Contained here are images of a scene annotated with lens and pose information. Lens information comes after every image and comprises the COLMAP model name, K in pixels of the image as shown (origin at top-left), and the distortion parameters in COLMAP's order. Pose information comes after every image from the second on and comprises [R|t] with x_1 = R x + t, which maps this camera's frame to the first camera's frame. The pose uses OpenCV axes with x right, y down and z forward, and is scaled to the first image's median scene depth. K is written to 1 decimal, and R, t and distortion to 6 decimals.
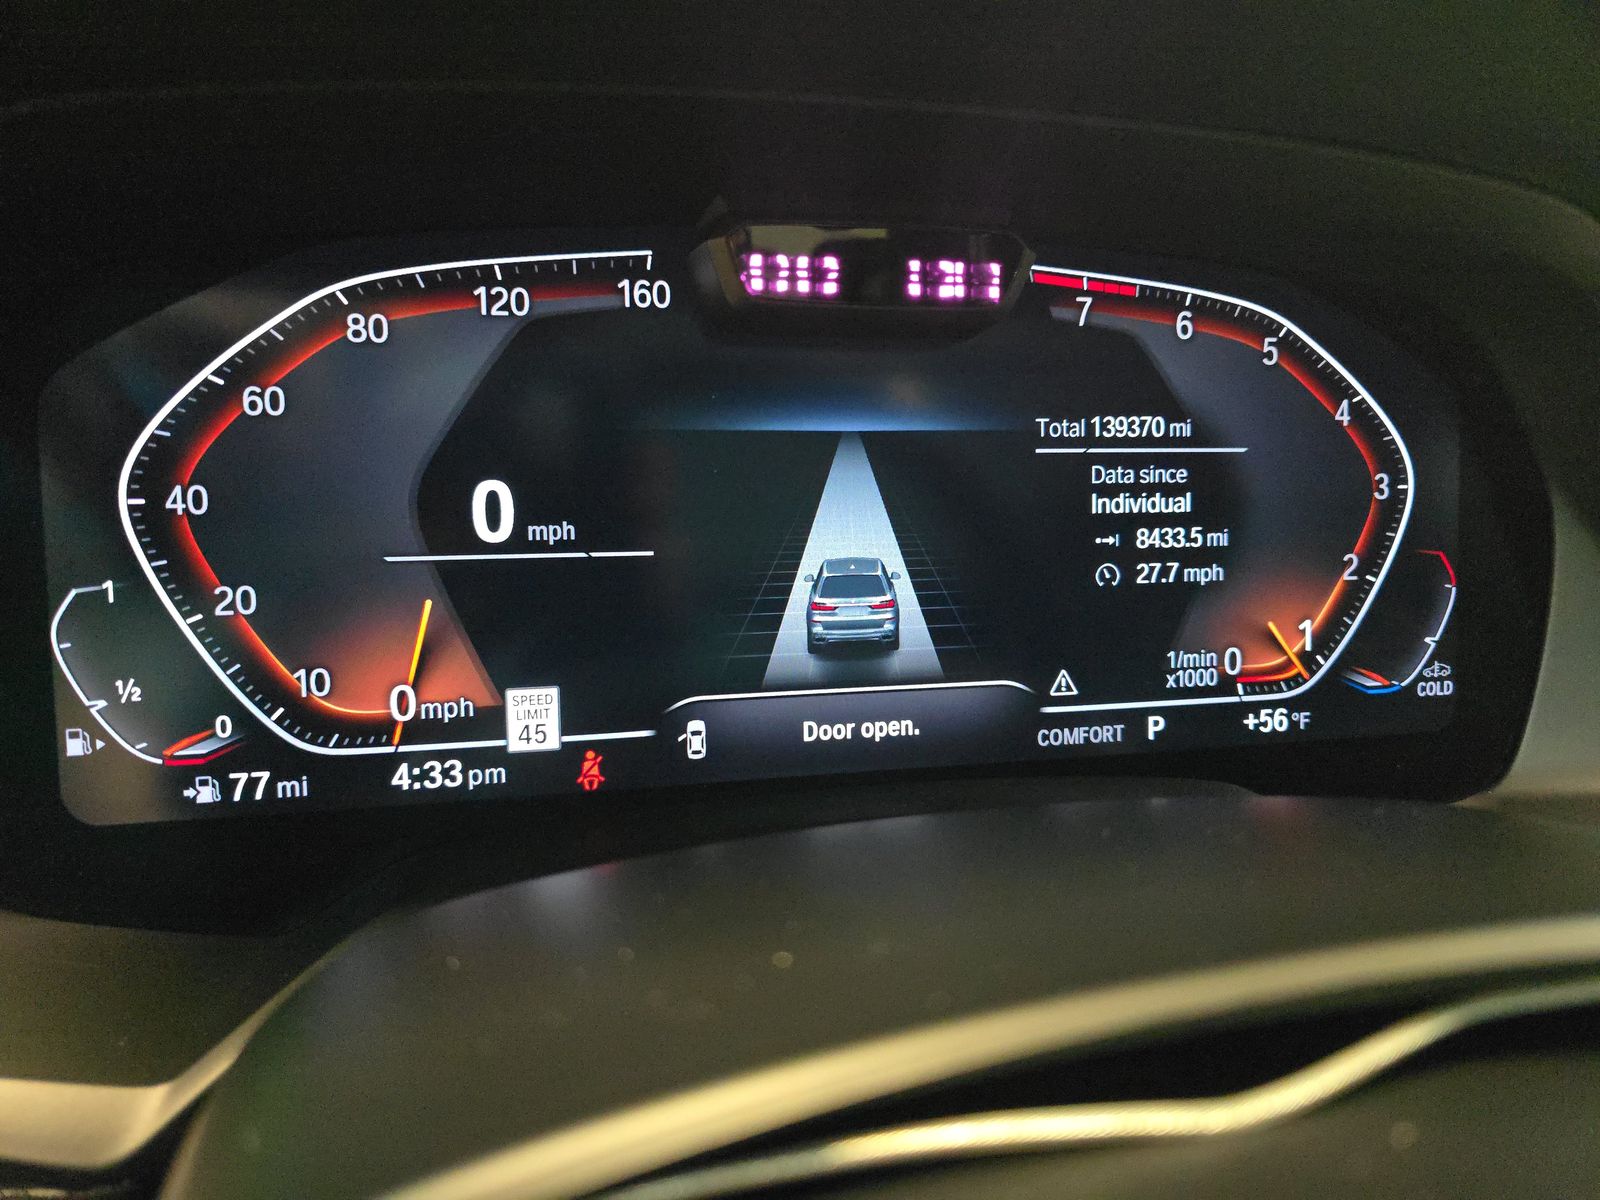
lens RADIAL K [[1077.2, 0, 800.8], [0, 1077.2, 601.3], [0, 0, 1]] dist [0.032055, -0.029721]
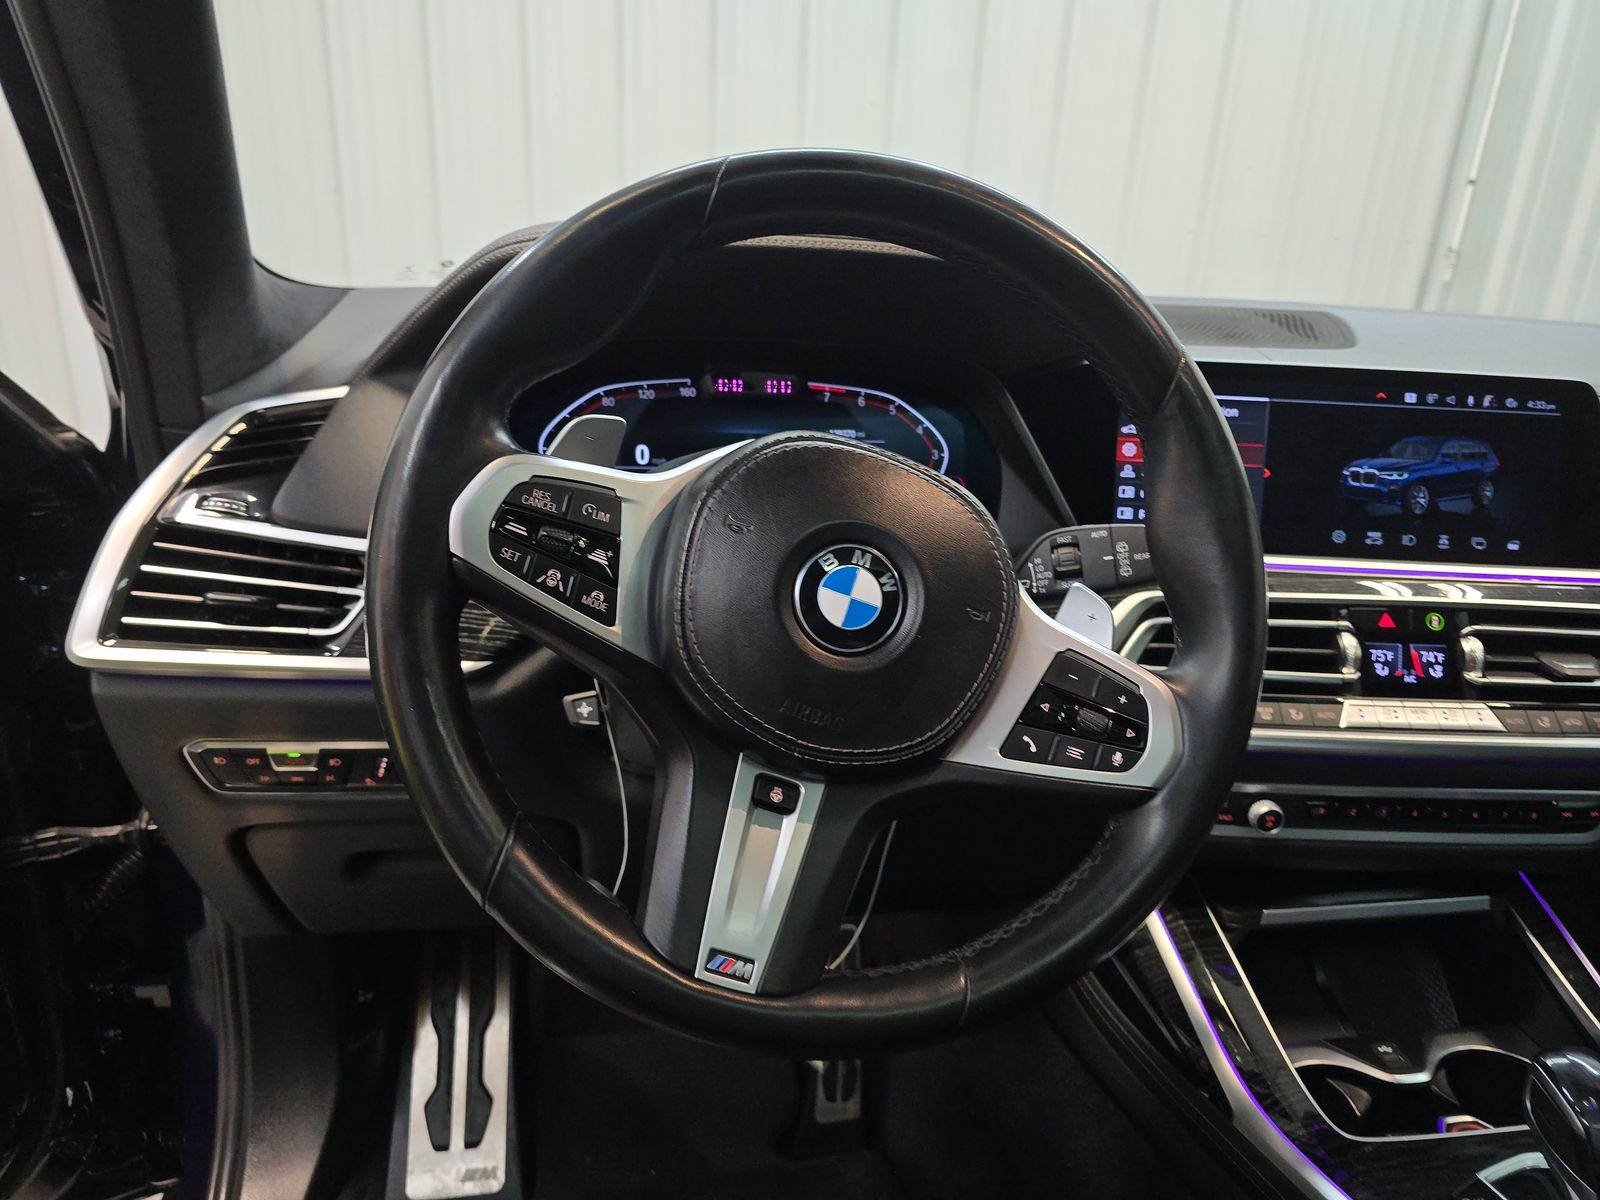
lens RADIAL K [[1077.2, 0, 803.1], [0, 1077.2, 602.8], [0, 0, 1]] dist [0.032055, -0.029721]
pose [[0.998755, -0.003844, -0.049728, 0.377794], [-0.002390, 0.992191, -0.124706, 0.782160], [0.049819, 0.124670, 0.990947, -2.221735]]
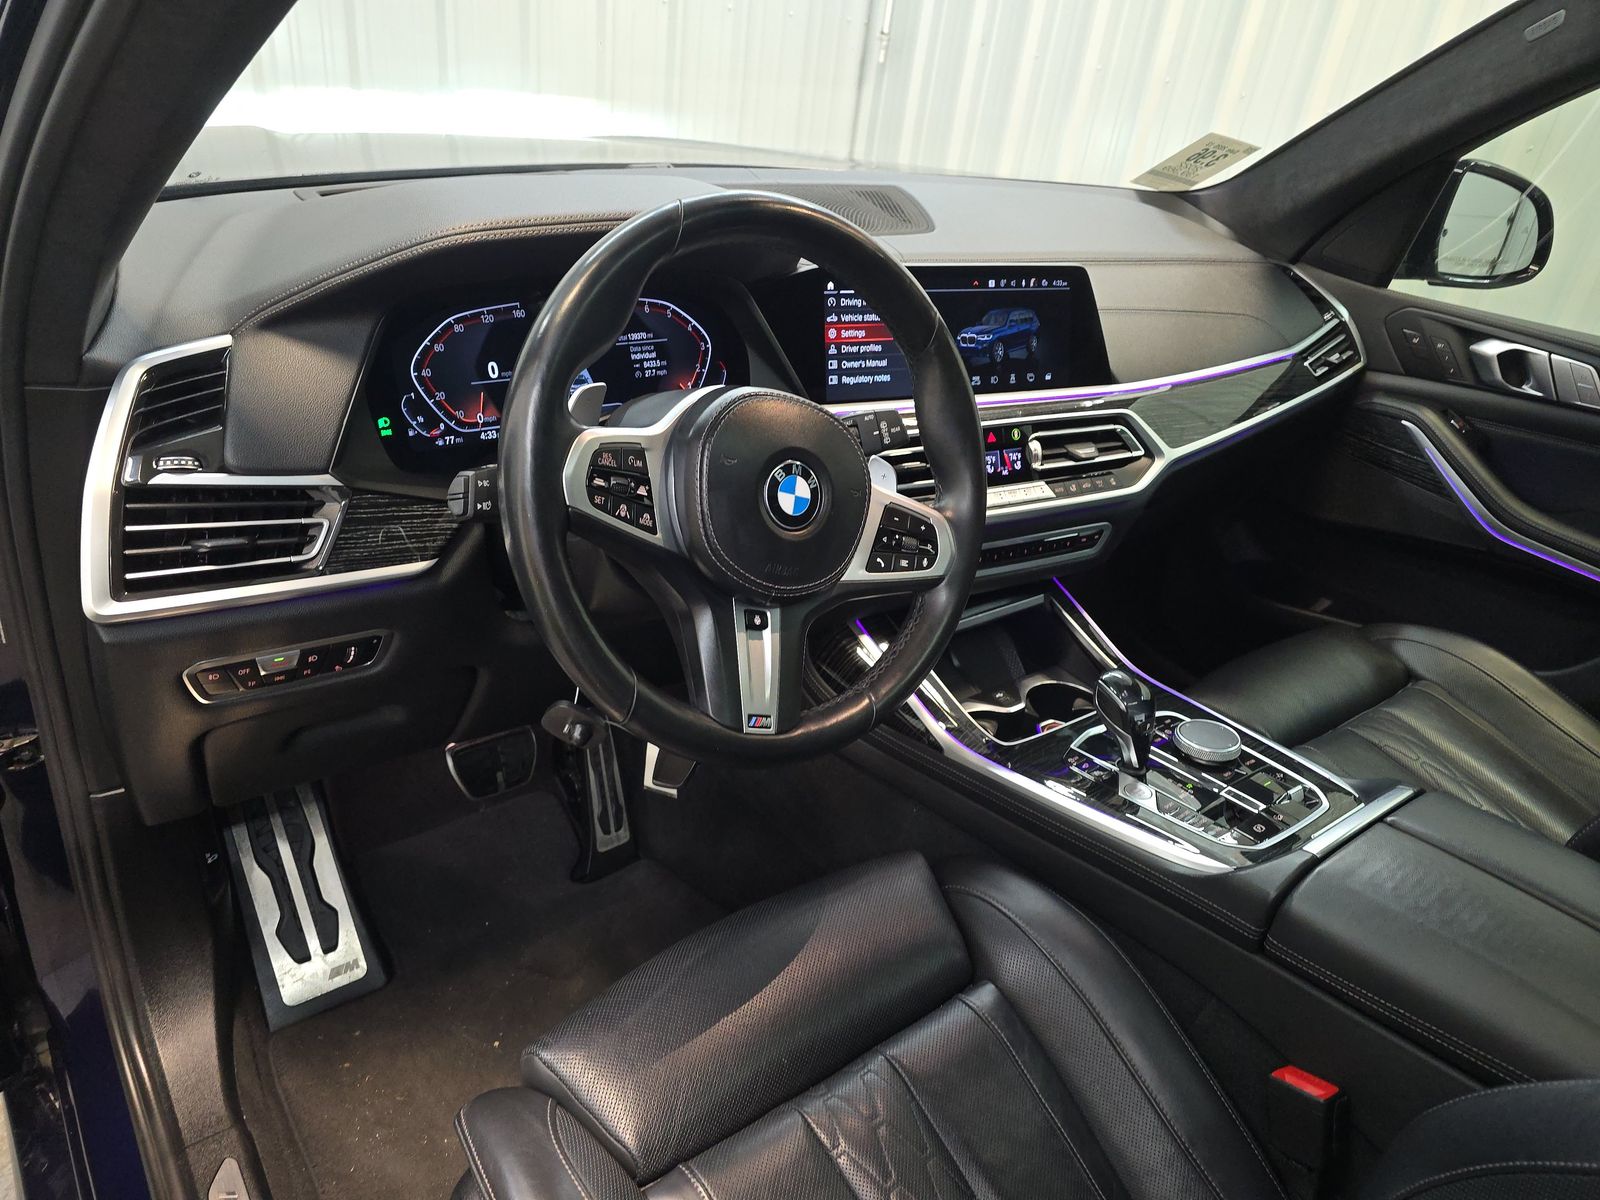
lens RADIAL K [[1077.2, 0, 792.1], [0, 1077.2, 596.6], [0, 0, 1]] dist [0.032055, -0.029721]
pose [[0.910359, -0.174163, 0.375385, -0.930691], [0.139596, 0.983198, 0.117622, 0.436983], [-0.389563, -0.054676, 0.919376, -3.255382]]
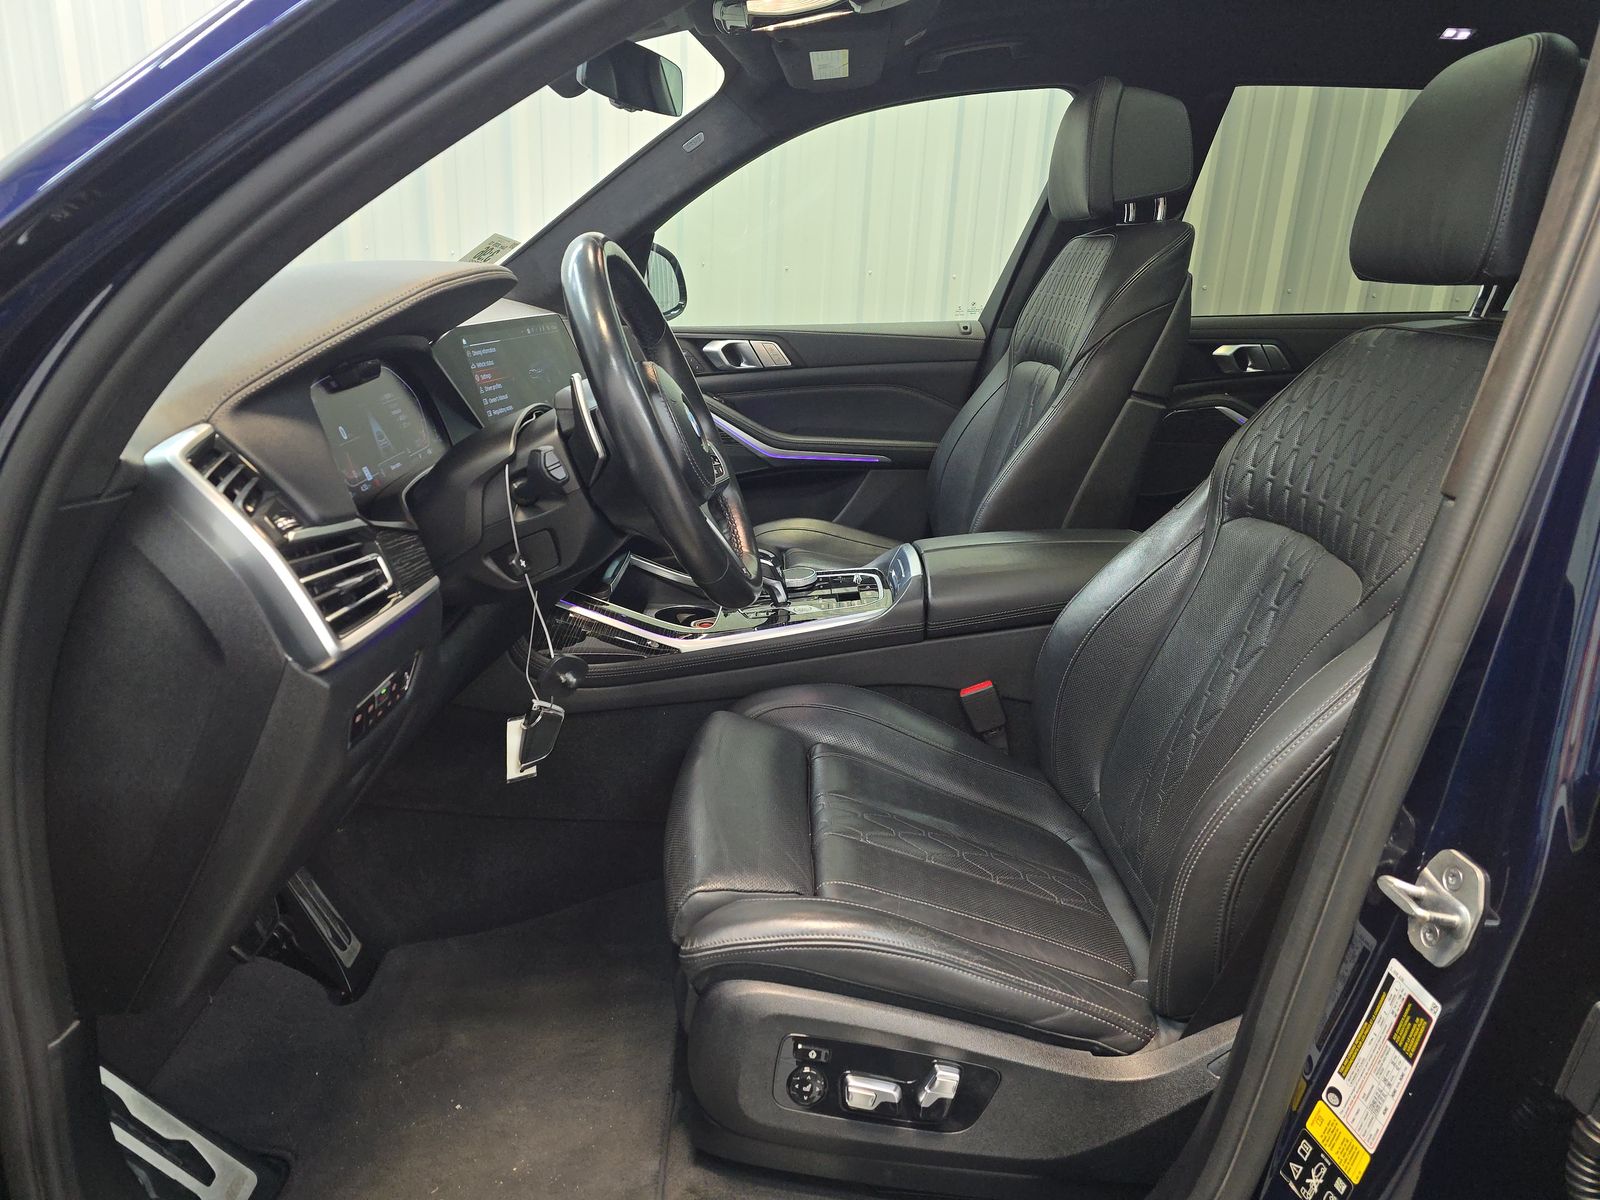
lens RADIAL K [[1077.2, 0, 792.2], [0, 1077.2, 604.7], [0, 0, 1]] dist [0.032055, -0.029721]
pose [[0.214380, -0.362653, 0.906931, -4.206086], [0.418424, 0.873104, 0.250220, 0.205080], [-0.882589, 0.325840, 0.338919, -2.021608]]
